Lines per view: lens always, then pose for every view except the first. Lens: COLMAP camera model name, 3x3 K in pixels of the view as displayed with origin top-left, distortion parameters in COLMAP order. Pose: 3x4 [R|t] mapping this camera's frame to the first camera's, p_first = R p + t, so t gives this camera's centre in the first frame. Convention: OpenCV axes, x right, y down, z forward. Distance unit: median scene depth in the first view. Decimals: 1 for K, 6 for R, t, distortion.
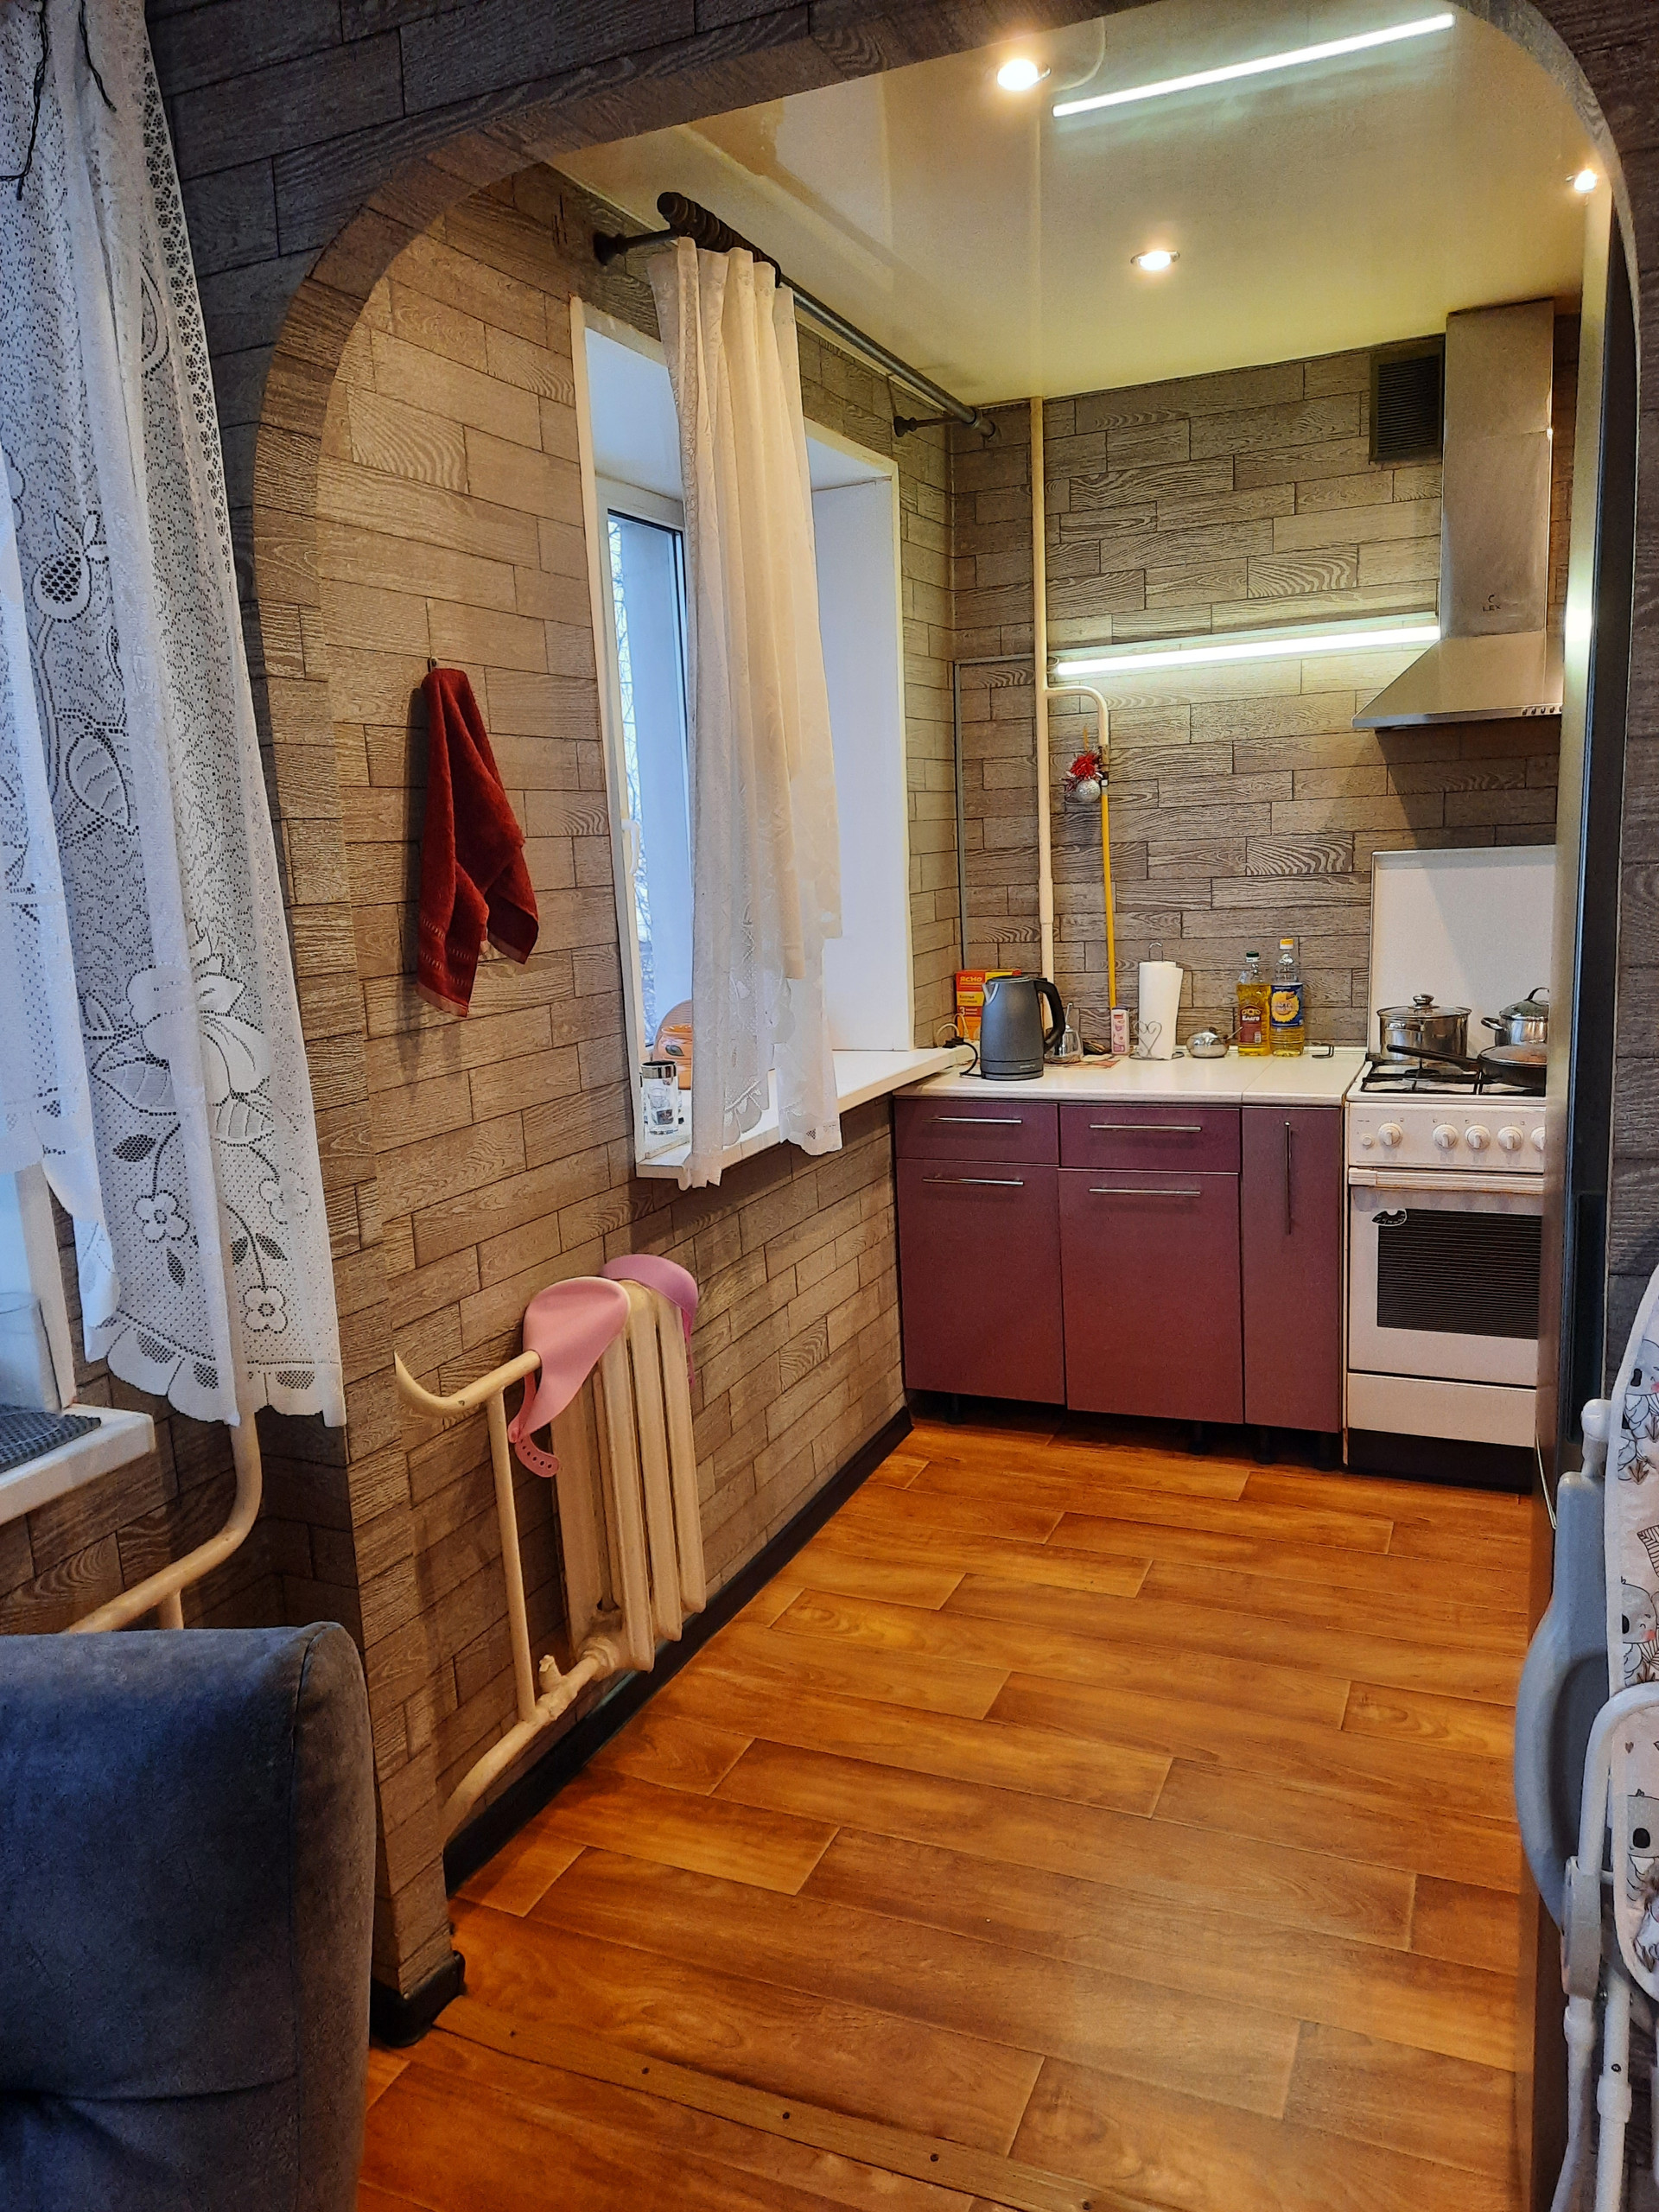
lens RADIAL K [[1620.2, 0, 822.2], [0, 1620.2, 1124.5], [0, 0, 1]] dist [0.077905, -0.059964]
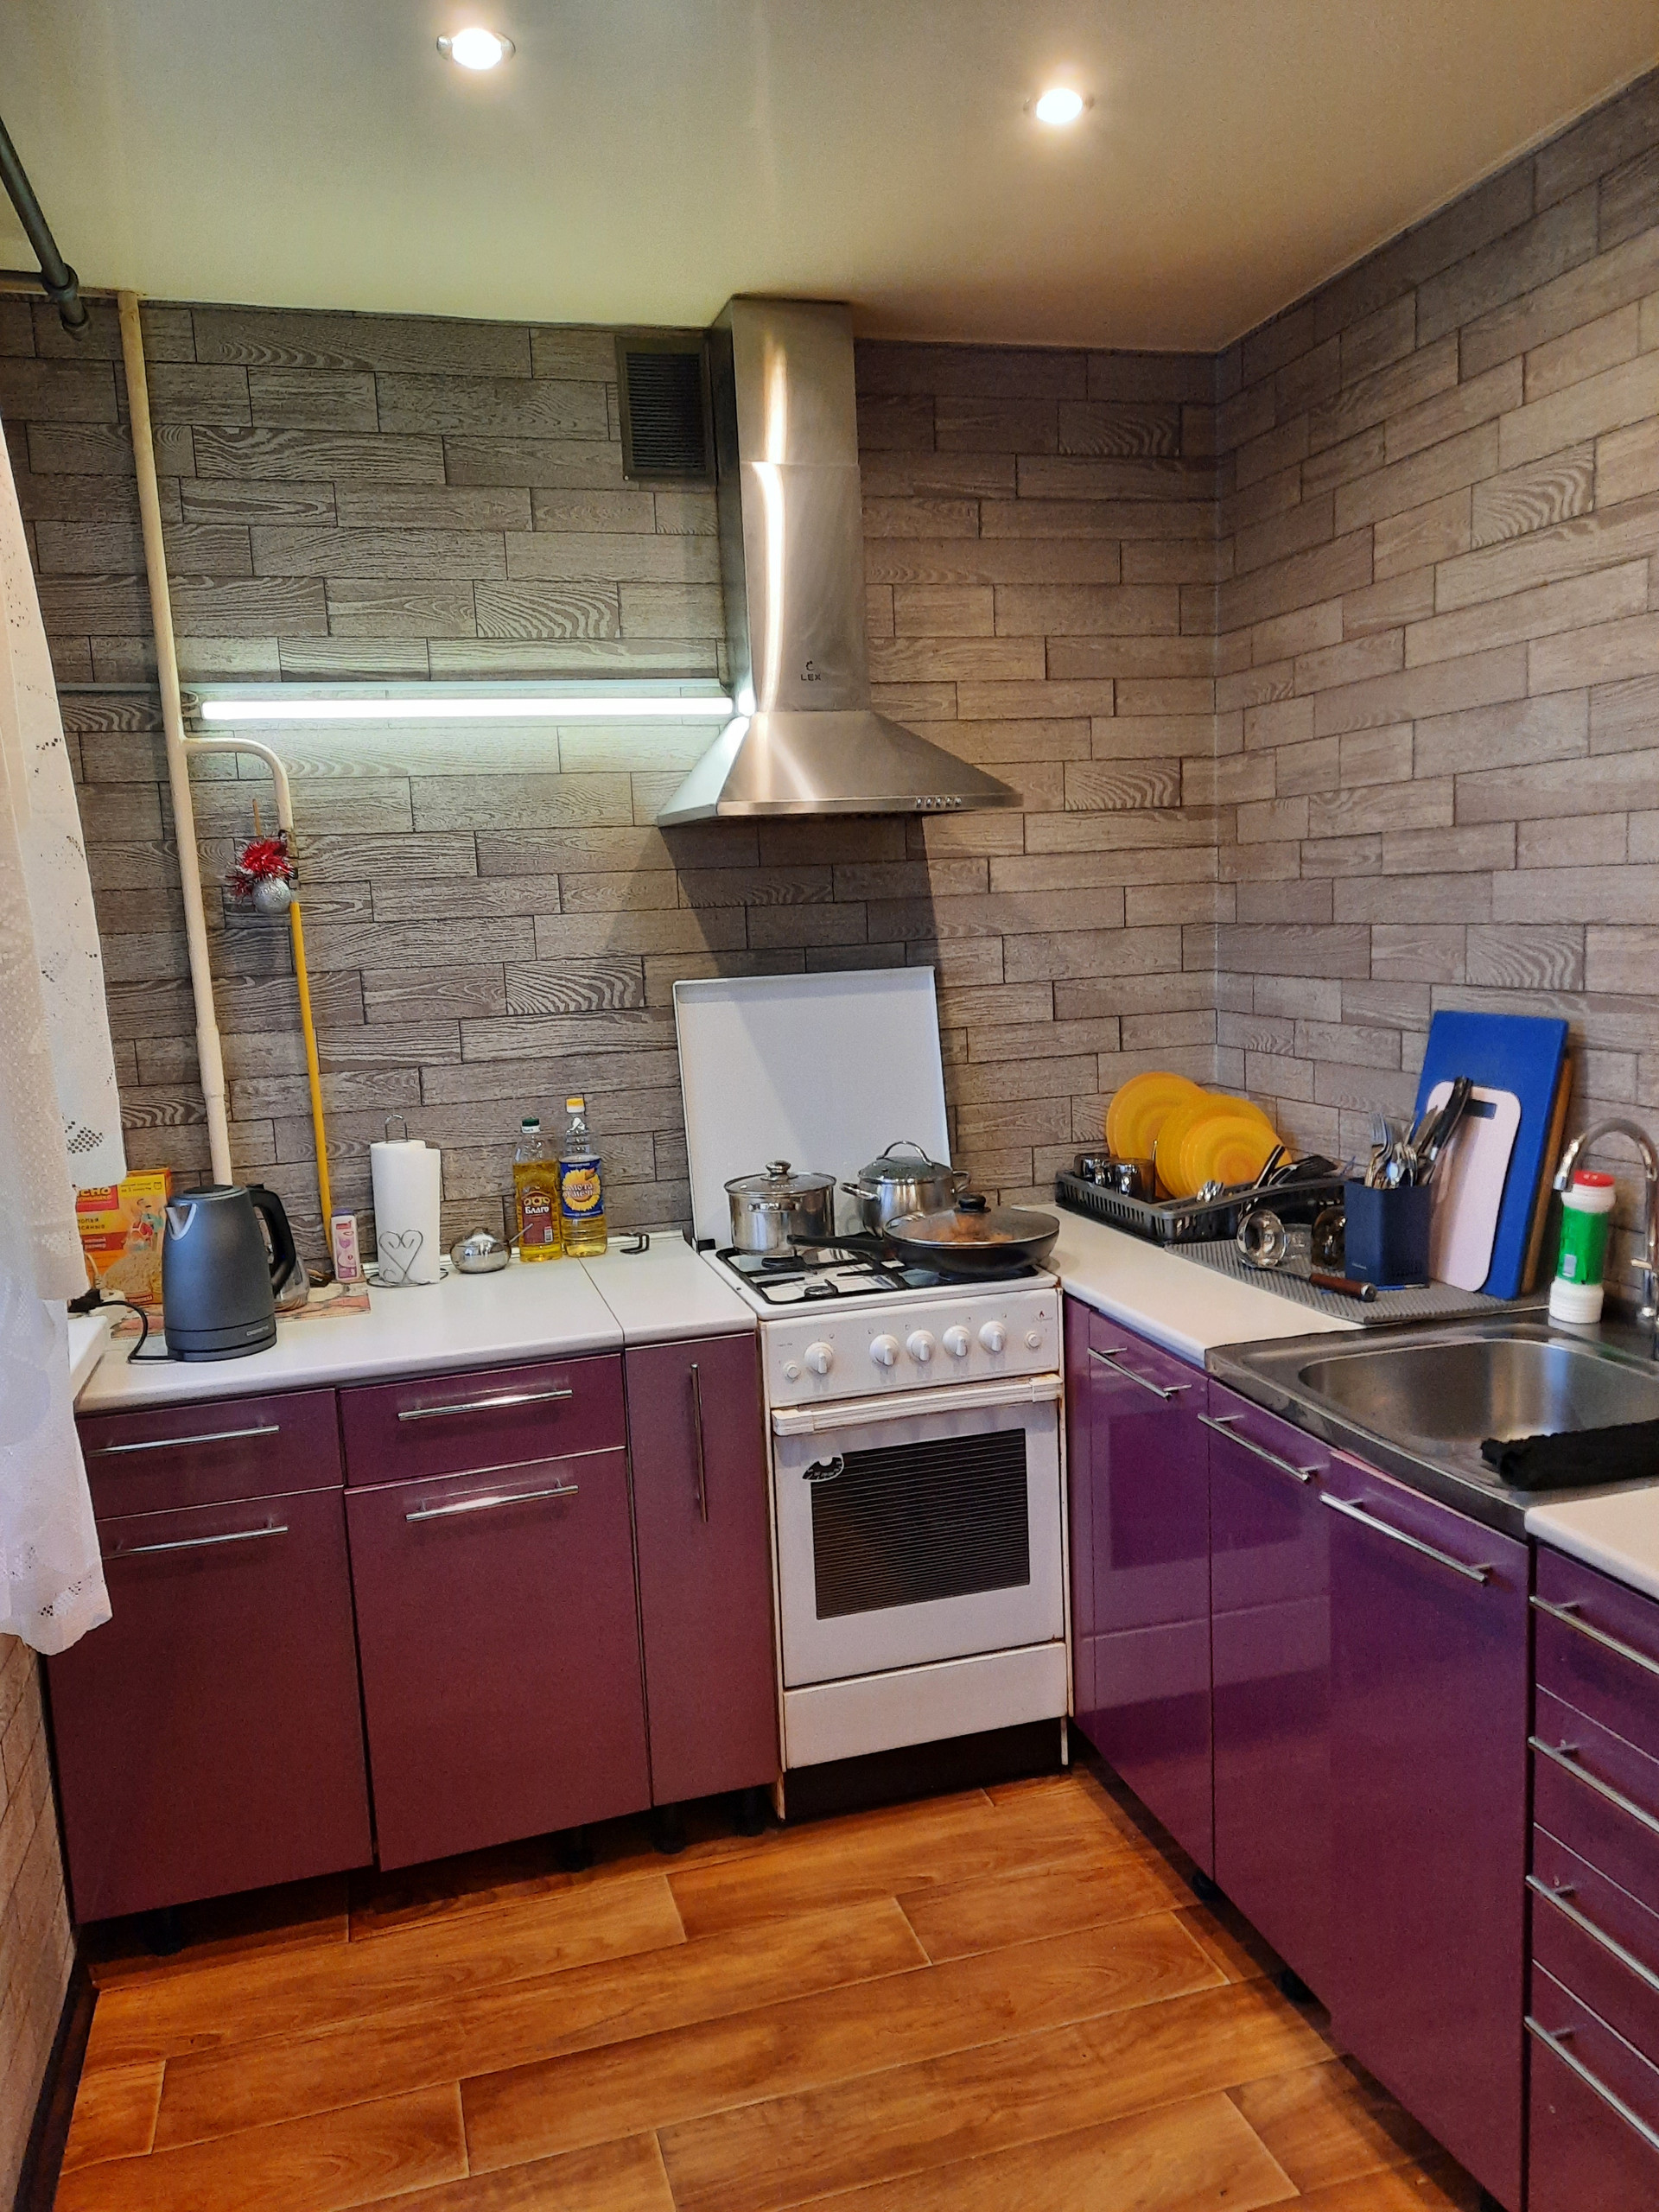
lens RADIAL K [[1620.2, 0, 821.5], [0, 1620.2, 1116.1], [0, 0, 1]] dist [0.077905, -0.059964]
pose [[0.772839, -0.073373, 0.630347, -0.091909], [0.123496, 0.991693, -0.035979, -0.065681], [-0.622470, 0.105651, 0.775480, 0.362820]]
